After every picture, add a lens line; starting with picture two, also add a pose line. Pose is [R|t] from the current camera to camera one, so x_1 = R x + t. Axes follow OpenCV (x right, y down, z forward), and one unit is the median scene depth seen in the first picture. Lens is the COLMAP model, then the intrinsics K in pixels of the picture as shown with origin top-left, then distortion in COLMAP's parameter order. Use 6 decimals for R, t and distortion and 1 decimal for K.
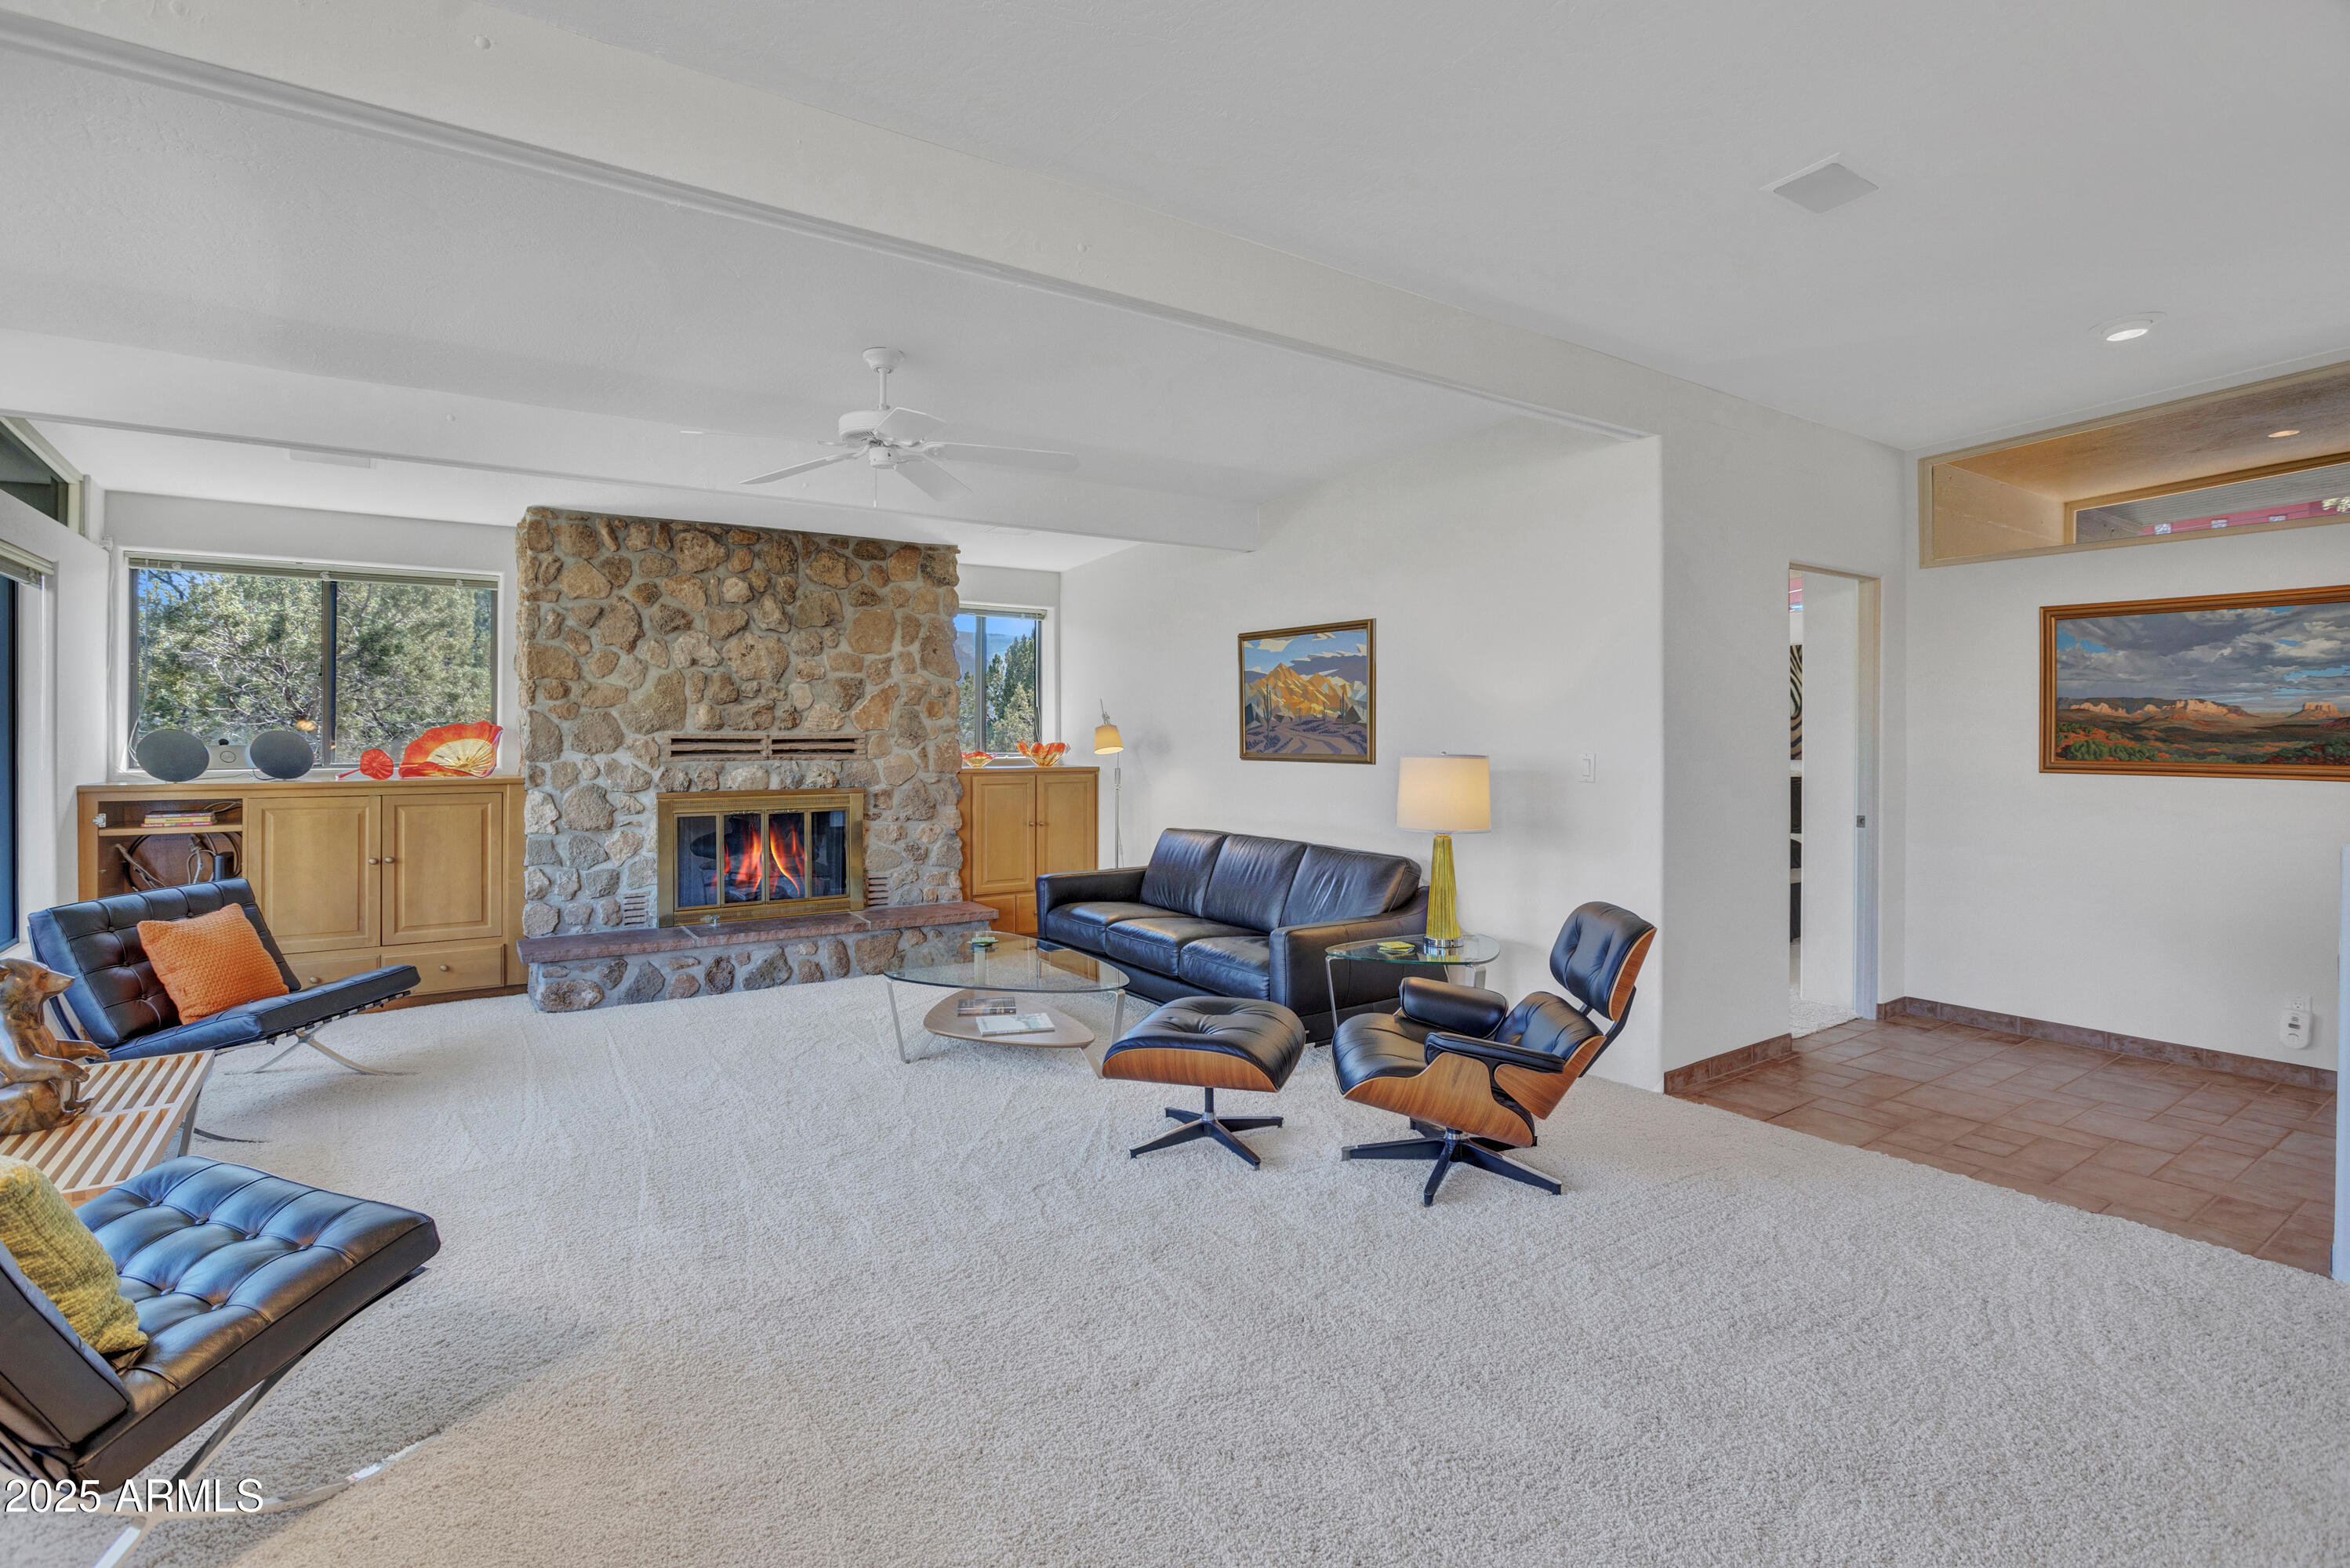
lens RADIAL K [[1107.0, 0, 1137.5], [0, 1107.0, 729.7], [0, 0, 1]] dist [-0.012373, 0.009211]
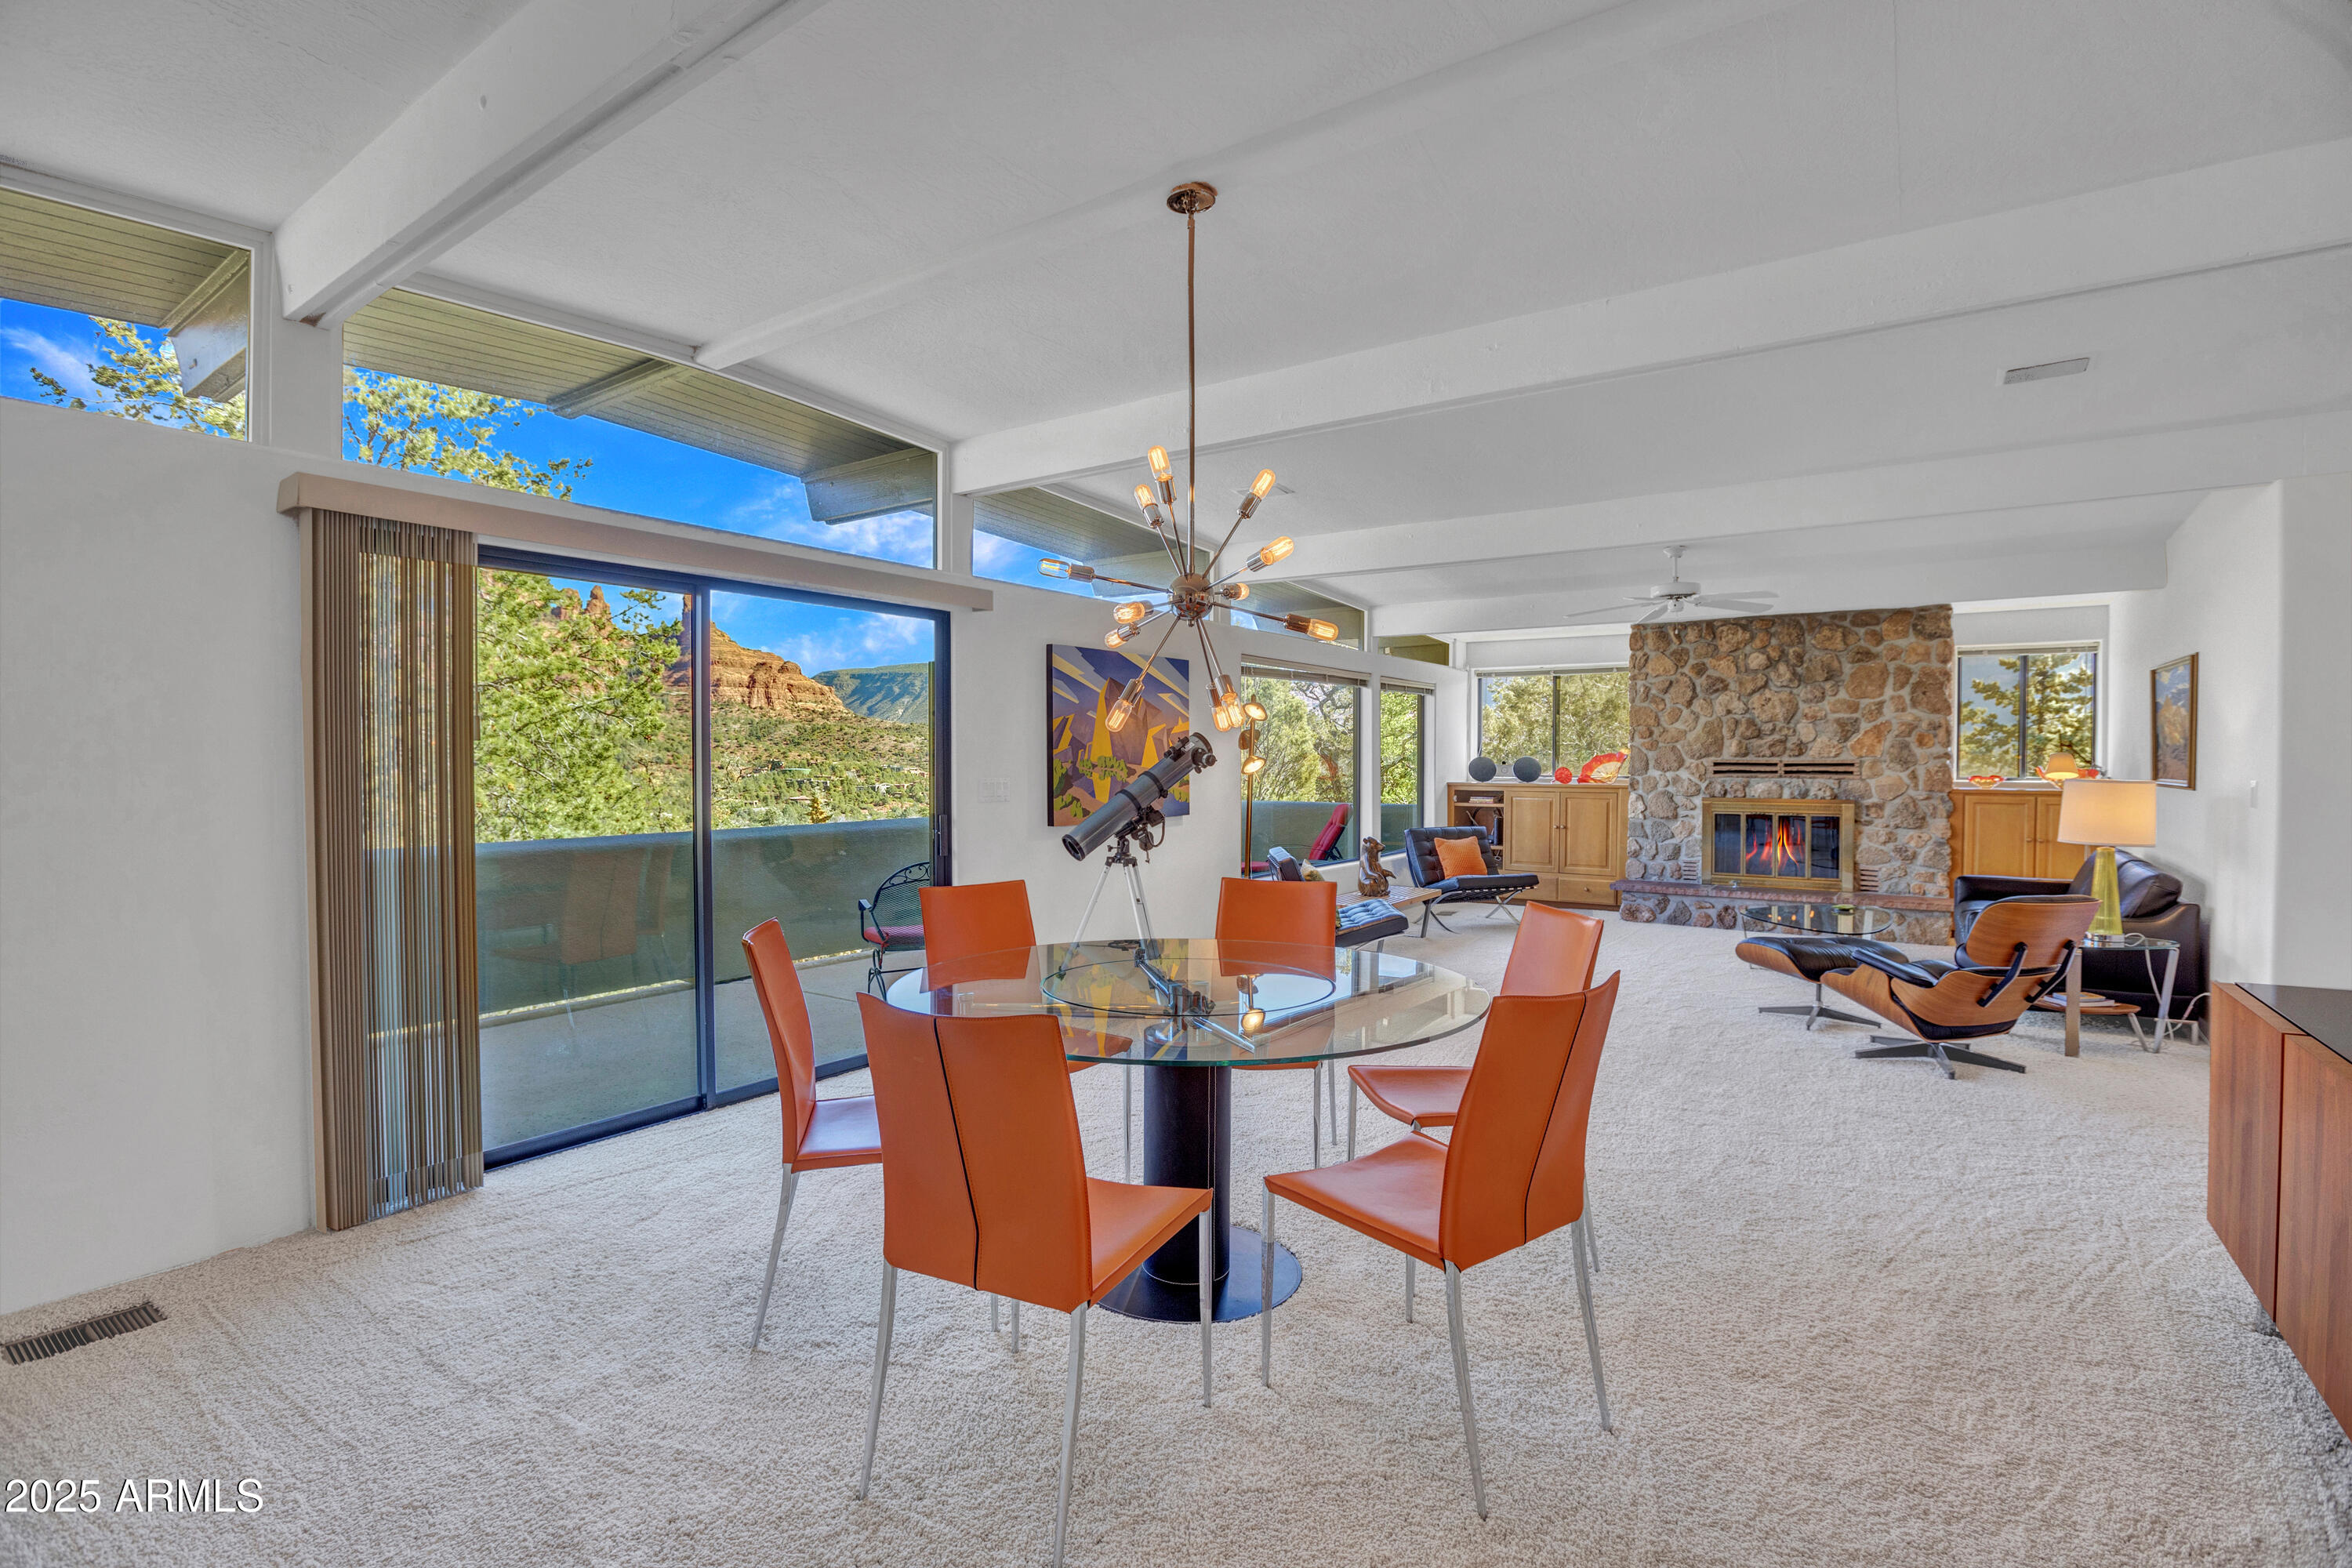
lens RADIAL K [[1074.5, 0, 1157.2], [0, 1074.5, 790.9], [0, 0, 1]] dist [-0.020497, -0.000444]
pose [[0.354668, 0.030083, -0.934508, 0.676489], [0.003573, 0.999431, 0.033529, -0.004815], [0.934986, -0.015231, 0.354358, -0.243464]]
